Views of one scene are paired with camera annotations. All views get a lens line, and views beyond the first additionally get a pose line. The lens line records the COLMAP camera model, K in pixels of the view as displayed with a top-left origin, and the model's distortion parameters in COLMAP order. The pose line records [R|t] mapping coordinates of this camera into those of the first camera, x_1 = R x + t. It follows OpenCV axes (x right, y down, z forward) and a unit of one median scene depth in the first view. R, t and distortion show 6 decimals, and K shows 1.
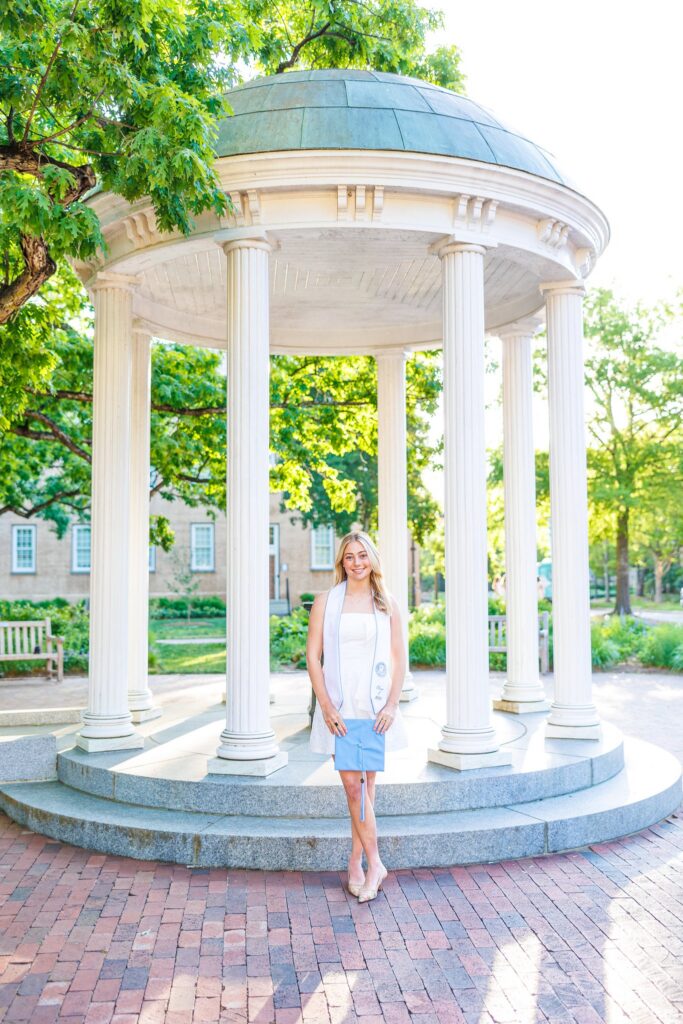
lens RADIAL K [[1017.5, 0, 337.9], [0, 1017.5, 509.9], [0, 0, 1]] dist [-0.000858, 0.012799]
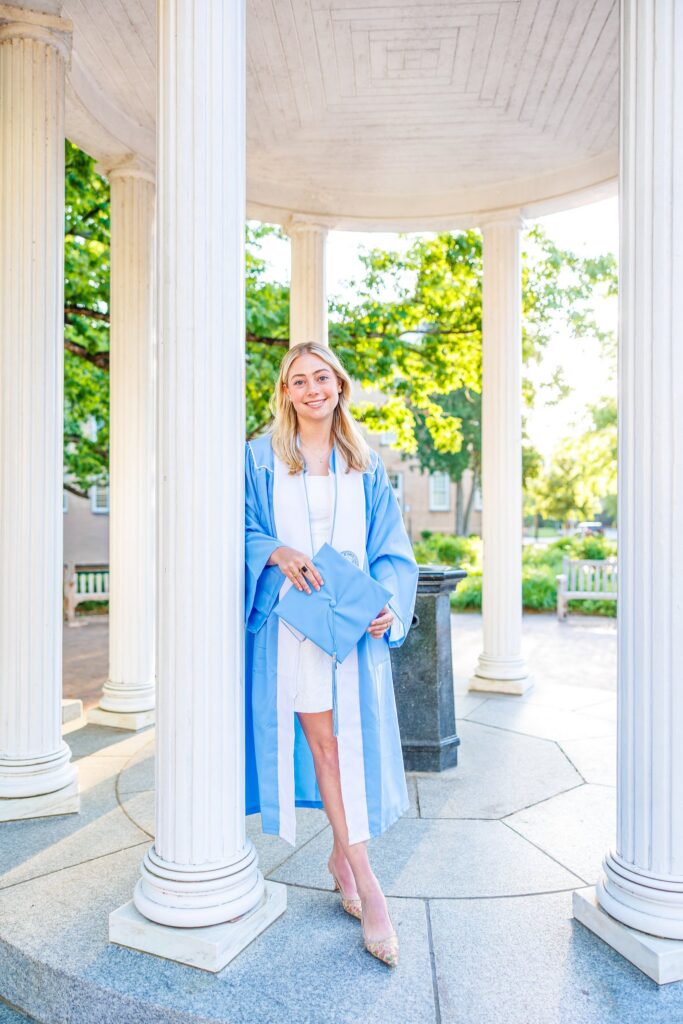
lens RADIAL K [[792.7, 0, 346.7], [0, 792.7, 514.4], [0, 0, 1]] dist [0.005791, 0.007922]
pose [[0.990691, 0.006561, -0.135973, 0.030297], [0.002238, 0.997918, 0.064456, 0.028555], [0.136112, -0.064160, 0.988614, 0.589994]]
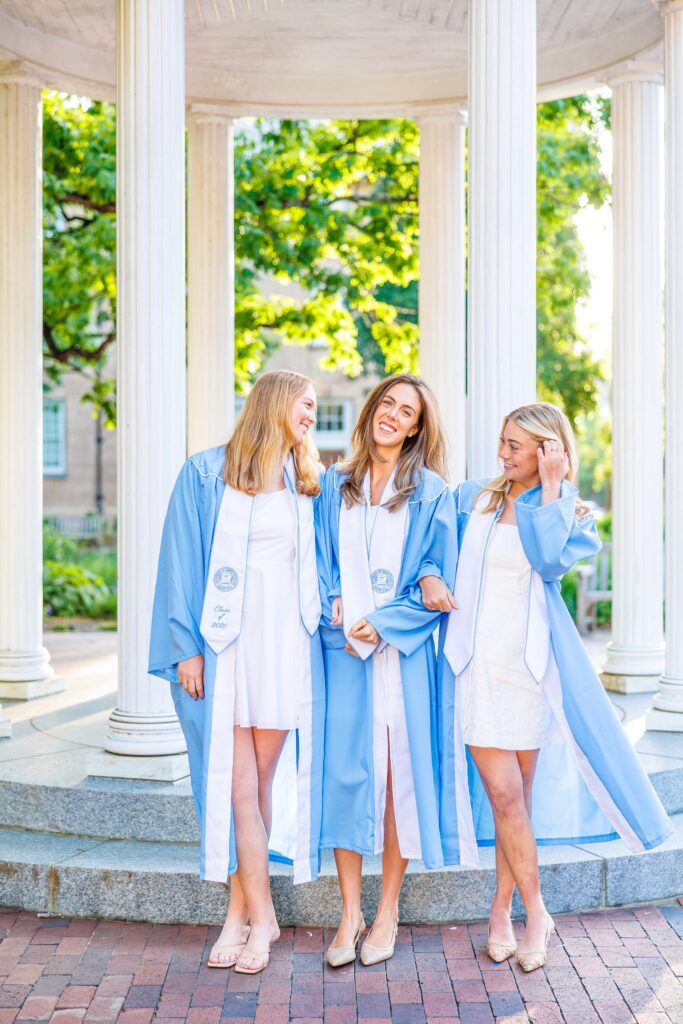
lens RADIAL K [[1624.0, 0, 356.8], [0, 1624.0, 500.8], [0, 0, 1]] dist [-0.004677, 0.075362]
pose [[0.997781, 0.004838, -0.066399, 0.098399], [0.000182, 0.997153, 0.075399, 0.007926], [0.066575, -0.075244, 0.994940, 0.004161]]
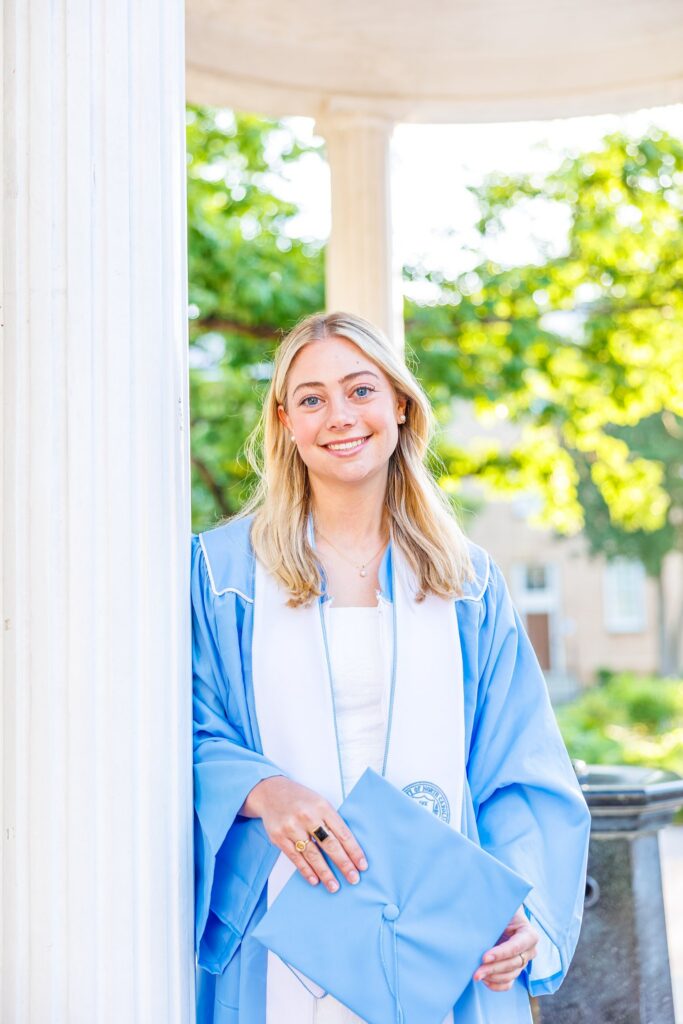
lens RADIAL K [[1374.7, 0, 341.5], [0, 1374.7, 512.0], [0, 0, 1]] dist [0.012555, 0.004895]
pose [[0.975150, -0.036492, -0.218522, 0.027112], [0.030926, 0.999106, -0.028839, 0.022985], [0.219378, 0.021364, 0.975406, 0.673328]]
